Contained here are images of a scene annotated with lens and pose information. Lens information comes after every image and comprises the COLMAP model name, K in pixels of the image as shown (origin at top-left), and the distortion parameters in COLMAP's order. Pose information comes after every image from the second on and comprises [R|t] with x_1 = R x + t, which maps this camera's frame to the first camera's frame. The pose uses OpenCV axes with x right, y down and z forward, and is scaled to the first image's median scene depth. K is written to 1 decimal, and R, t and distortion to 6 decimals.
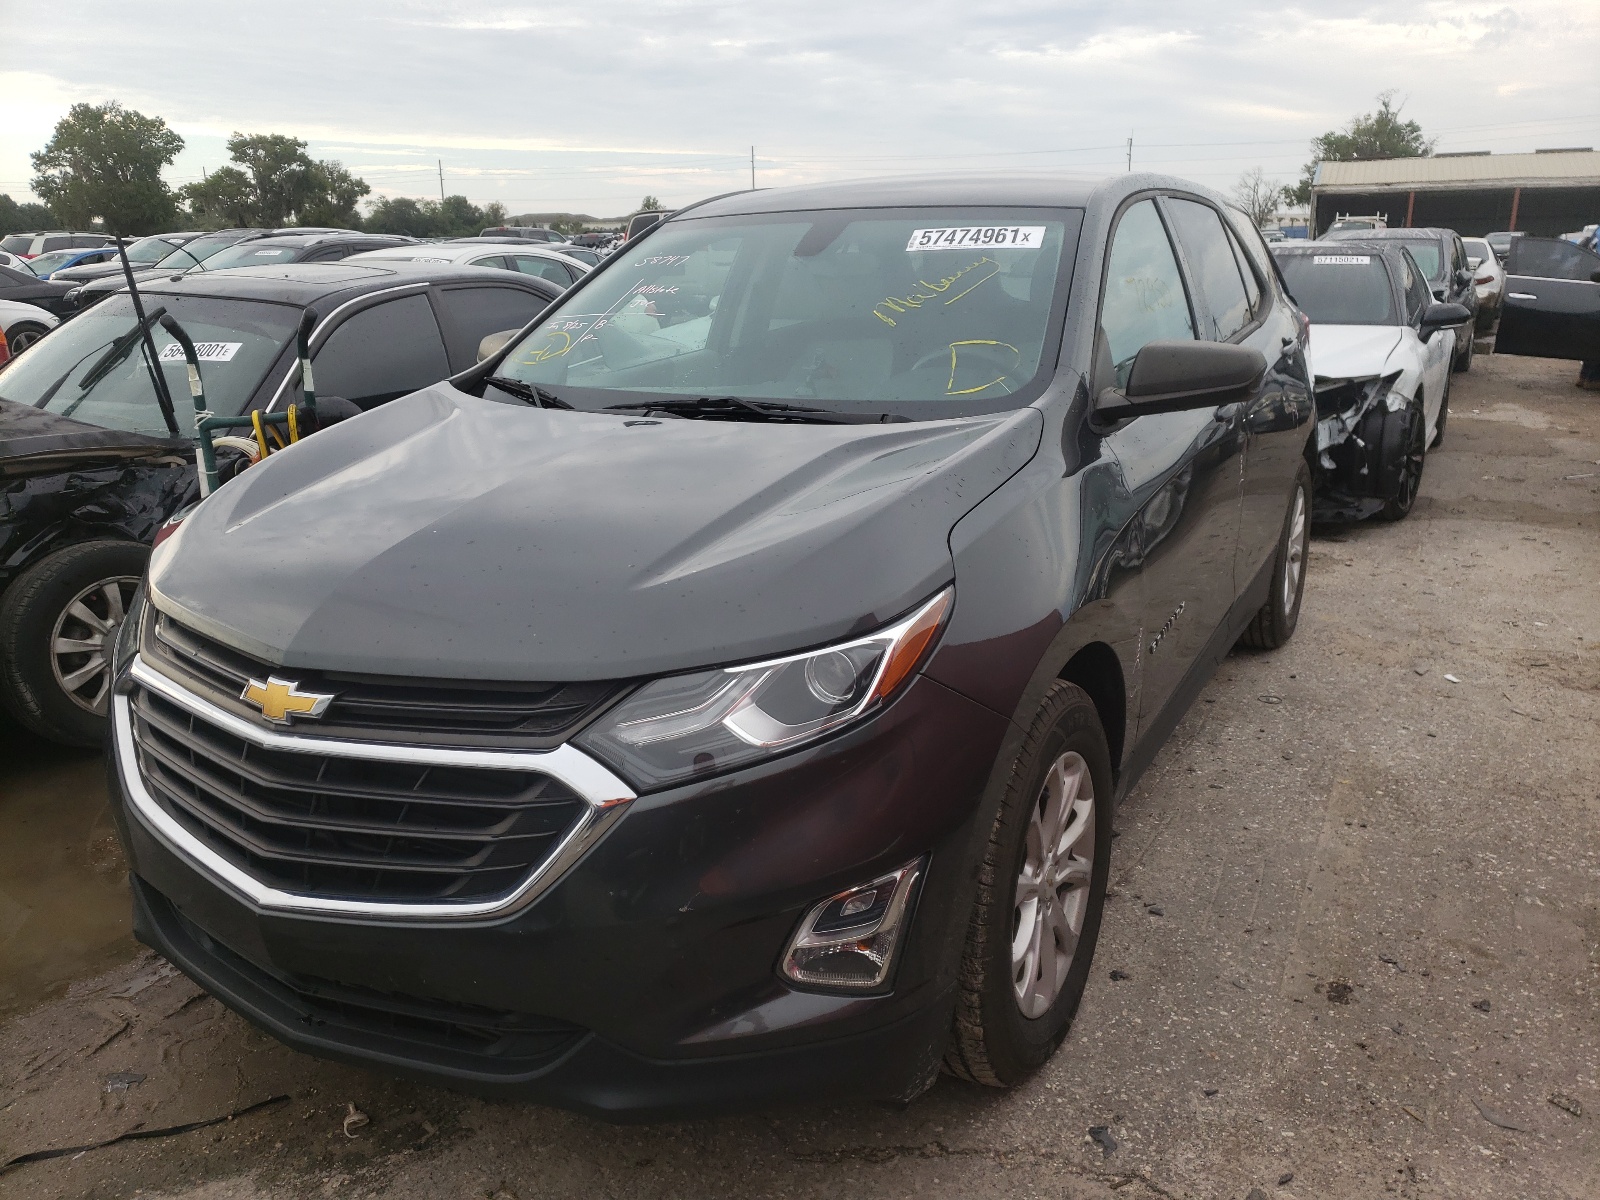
lens RADIAL K [[1232.3, 0, 791.0], [0, 1232.3, 592.4], [0, 0, 1]] dist [0.033074, -0.004757]
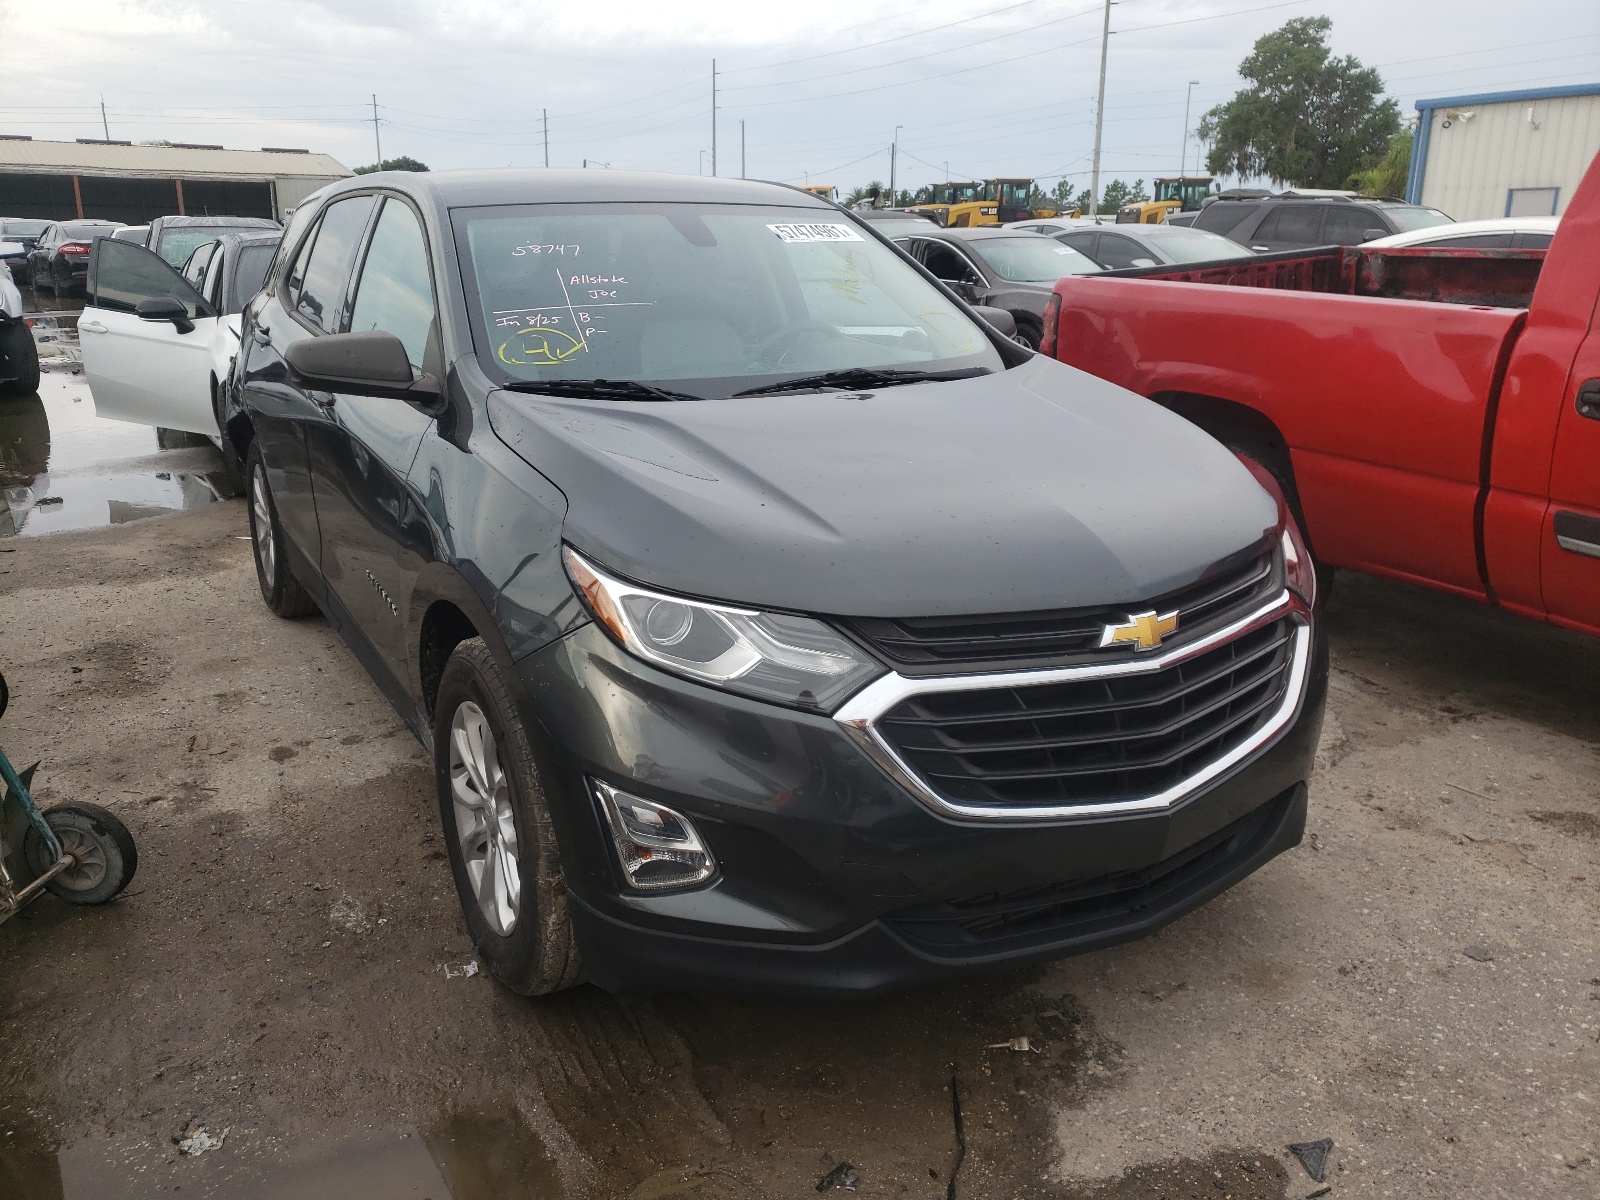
lens RADIAL K [[1232.3, 0, 791.0], [0, 1232.3, 592.4], [0, 0, 1]] dist [0.033074, -0.004757]
pose [[0.514877, -0.231621, 0.825381, -1.302815], [0.224356, 0.965658, 0.131031, -0.145894], [-0.827385, 0.117714, 0.549160, 0.550656]]
